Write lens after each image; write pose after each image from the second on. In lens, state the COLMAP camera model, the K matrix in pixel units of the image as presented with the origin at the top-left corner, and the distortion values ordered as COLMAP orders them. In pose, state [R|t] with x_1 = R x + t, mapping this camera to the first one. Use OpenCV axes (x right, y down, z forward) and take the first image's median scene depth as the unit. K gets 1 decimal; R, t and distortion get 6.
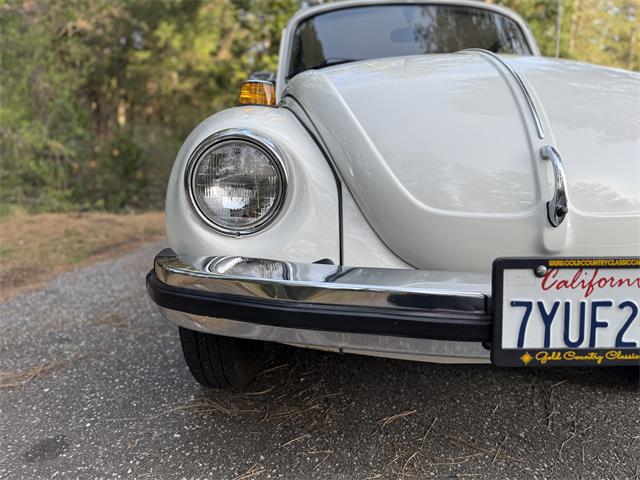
lens RADIAL K [[451.5, 0, 320.0], [0, 451.5, 240.0], [0, 0, 1]] dist [0.026040, -0.038196]
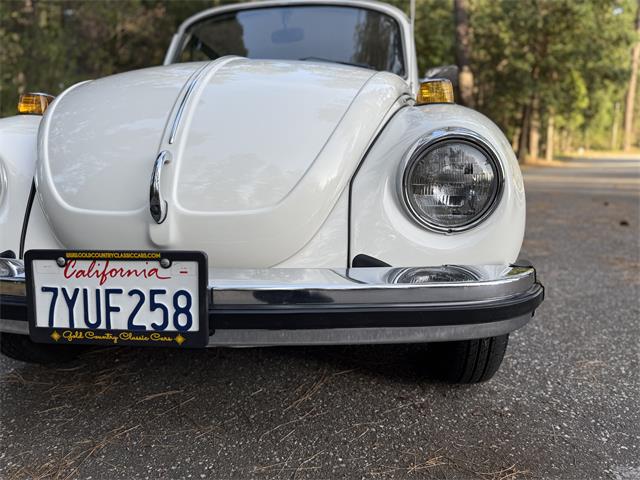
lens RADIAL K [[451.5, 0, 320.0], [0, 451.5, 240.0], [0, 0, 1]] dist [0.026040, -0.038196]
pose [[0.992937, 0.010705, -0.118158, 1.162758], [-0.008904, 0.999836, 0.015760, -0.010554], [0.118307, -0.014597, 0.992870, -0.070943]]
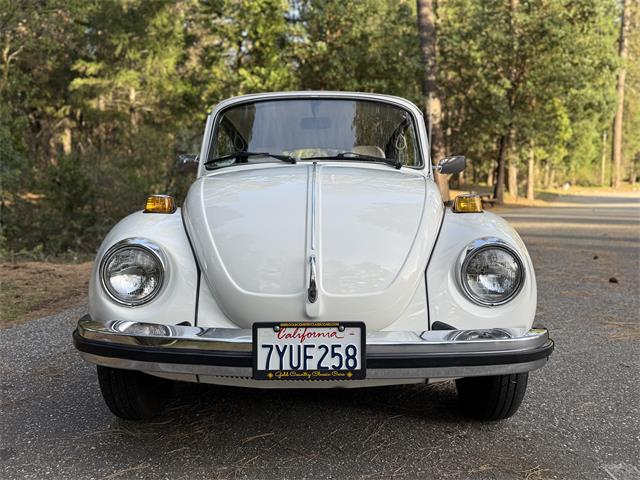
lens RADIAL K [[577.1, 0, 317.1], [0, 577.1, 240.6], [0, 0, 1]] dist [0.127210, -0.223349]
pose [[0.999992, 0.001099, -0.003887, 0.605098], [-0.001392, 0.997098, -0.076114, -0.108139], [0.003792, 0.076119, 0.997092, -1.352888]]
